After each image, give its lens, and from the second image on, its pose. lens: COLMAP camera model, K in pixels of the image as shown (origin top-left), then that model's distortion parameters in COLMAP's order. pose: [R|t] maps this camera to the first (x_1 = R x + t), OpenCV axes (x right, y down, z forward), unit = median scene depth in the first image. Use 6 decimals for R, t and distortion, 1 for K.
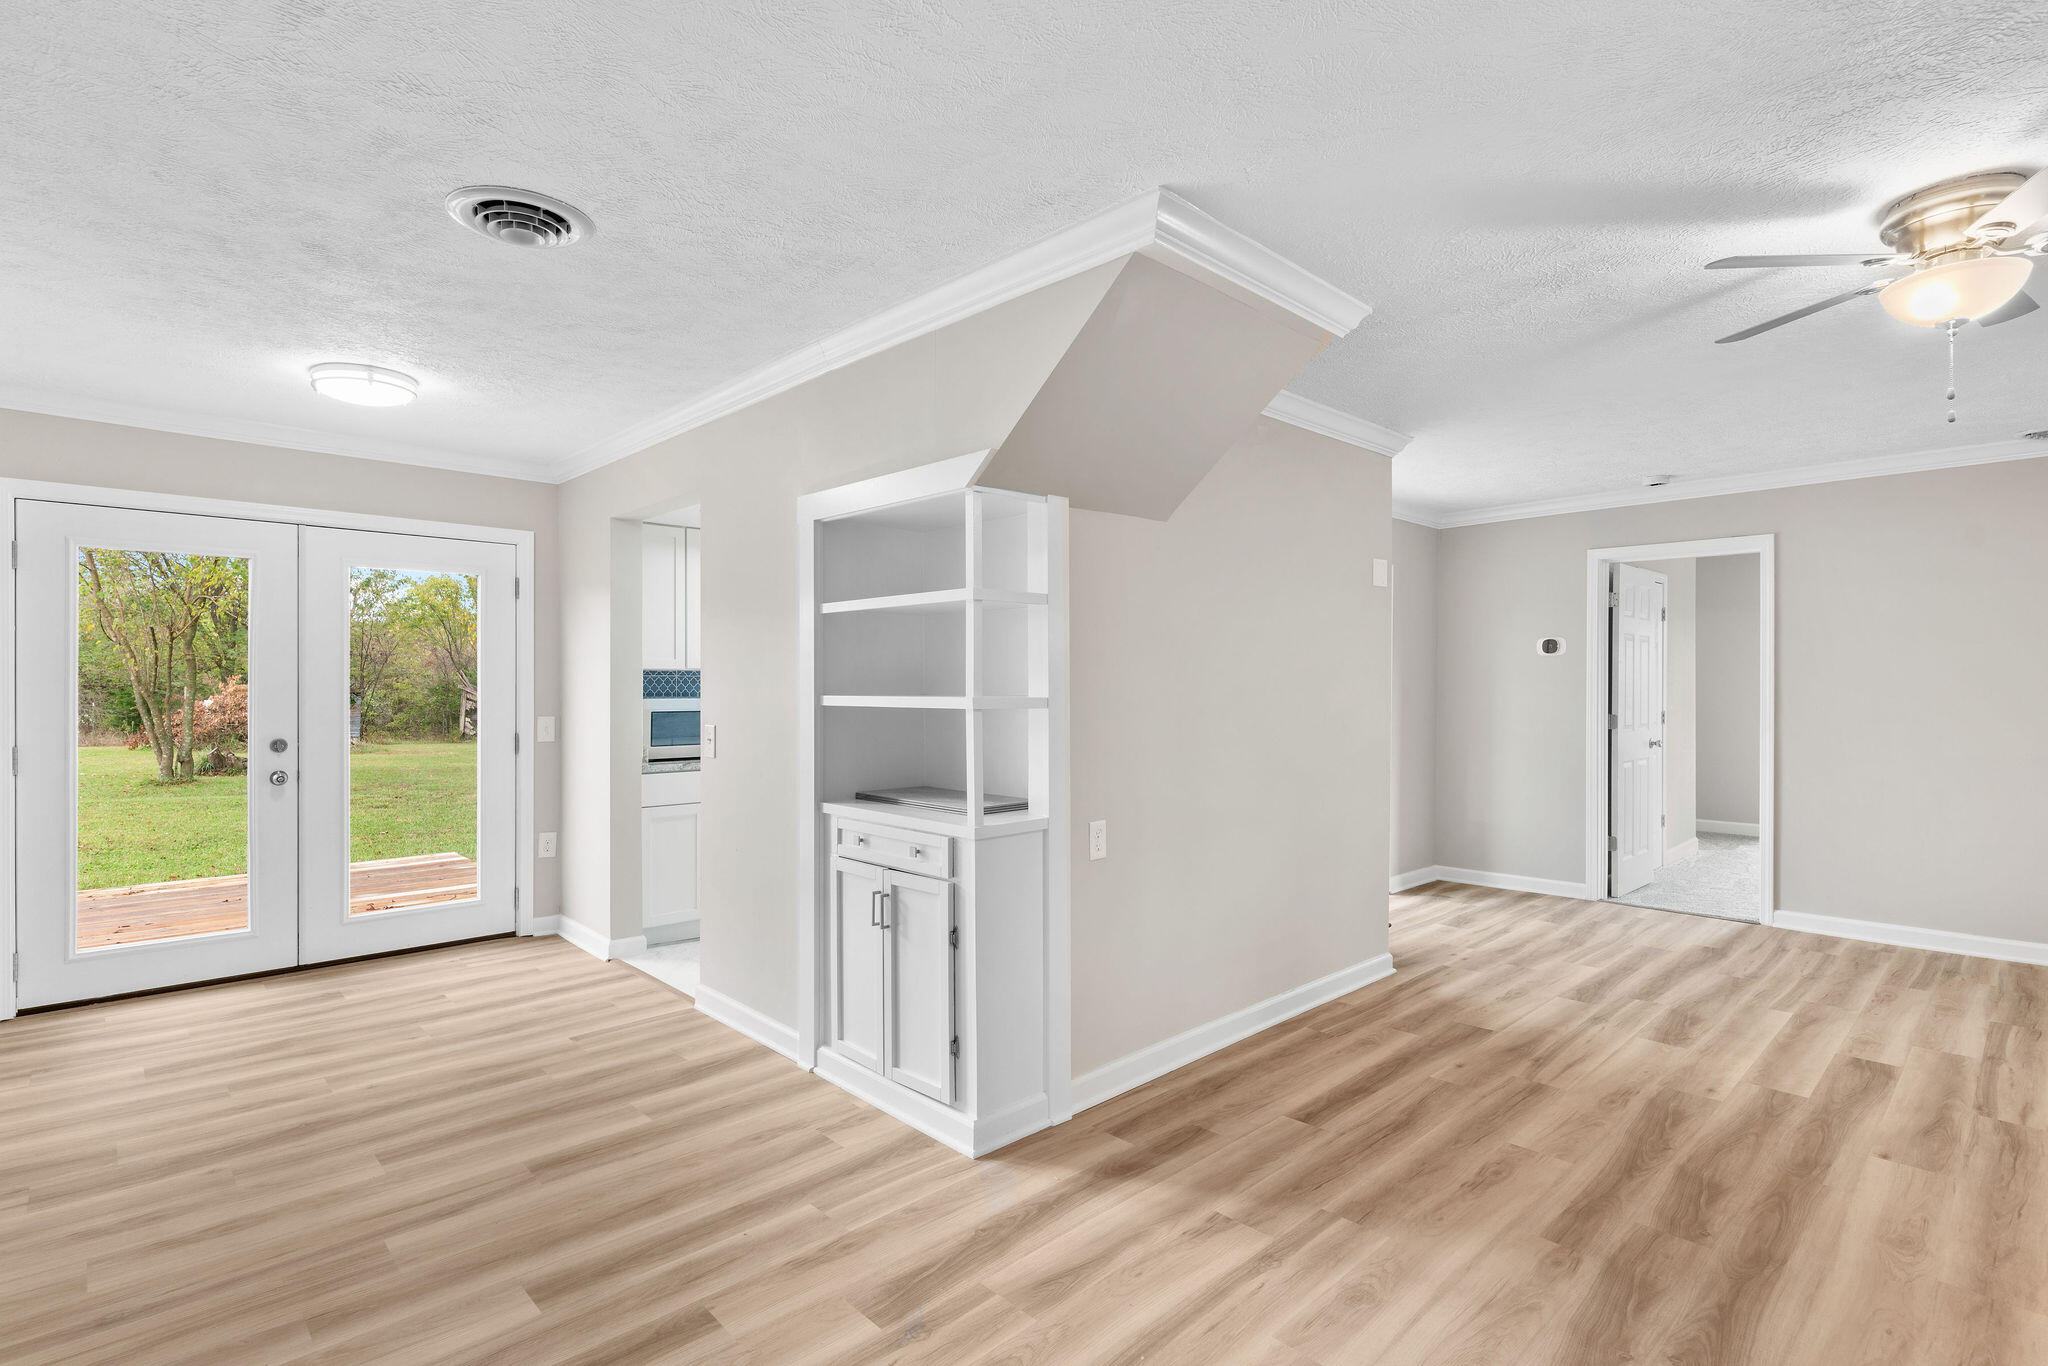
lens RADIAL K [[982.8, 0, 1021.9], [0, 982.8, 688.9], [0, 0, 1]] dist [0.000802, 0.000908]
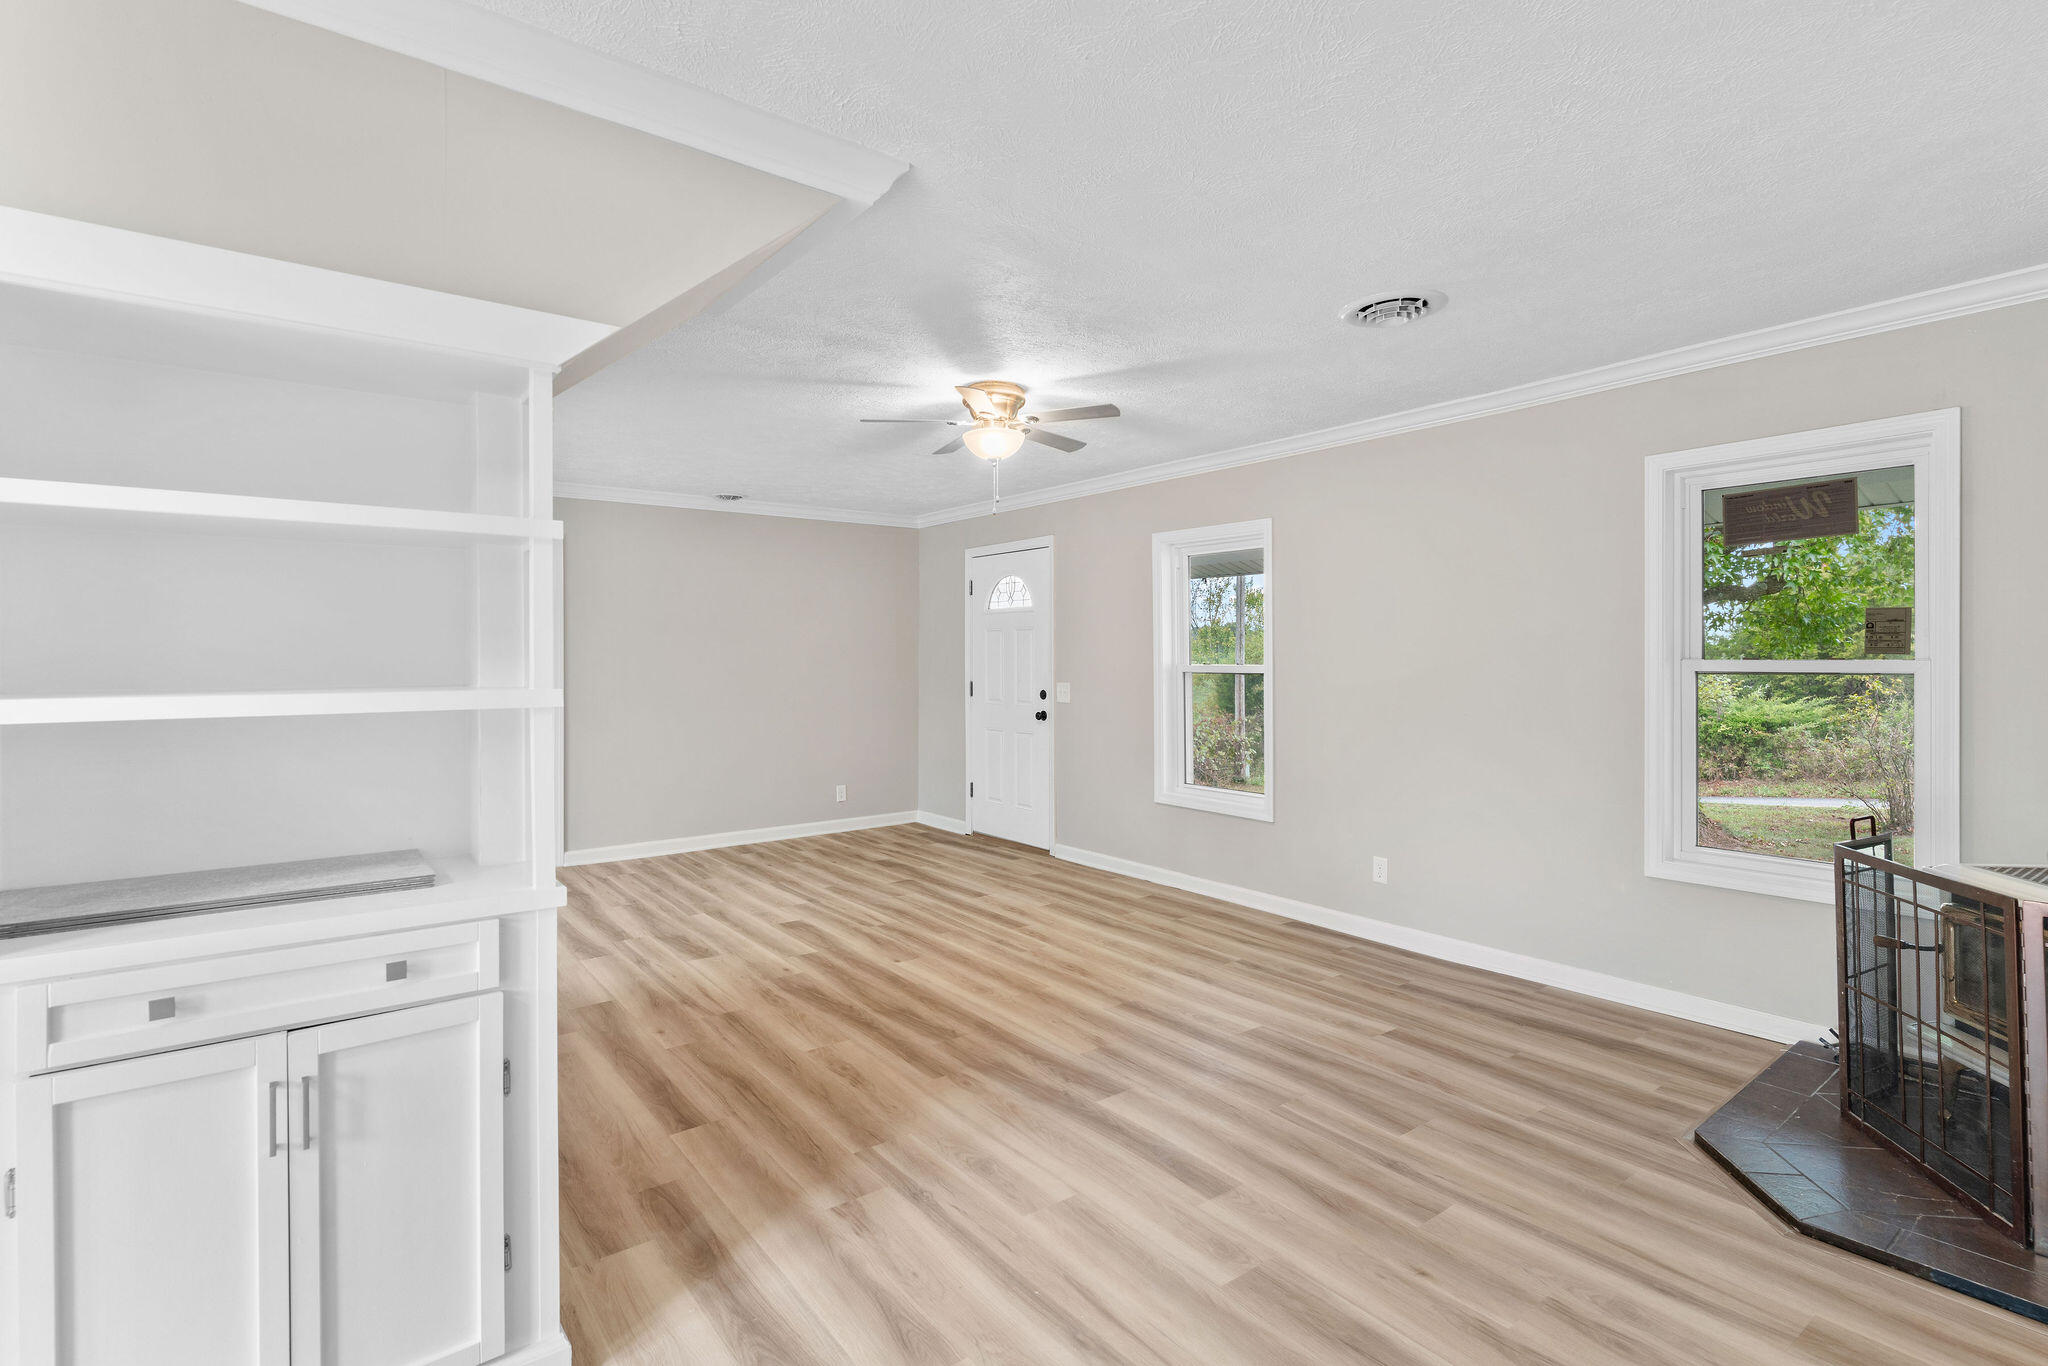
lens RADIAL K [[982.8, 0, 1022.9], [0, 982.8, 652.1], [0, 0, 1]] dist [0.000802, 0.000908]
pose [[0.107554, 0.004867, 0.994187, -0.654636], [0.003360, 0.999981, -0.005259, -0.010802], [-0.994194, 0.003906, 0.107535, 0.613659]]
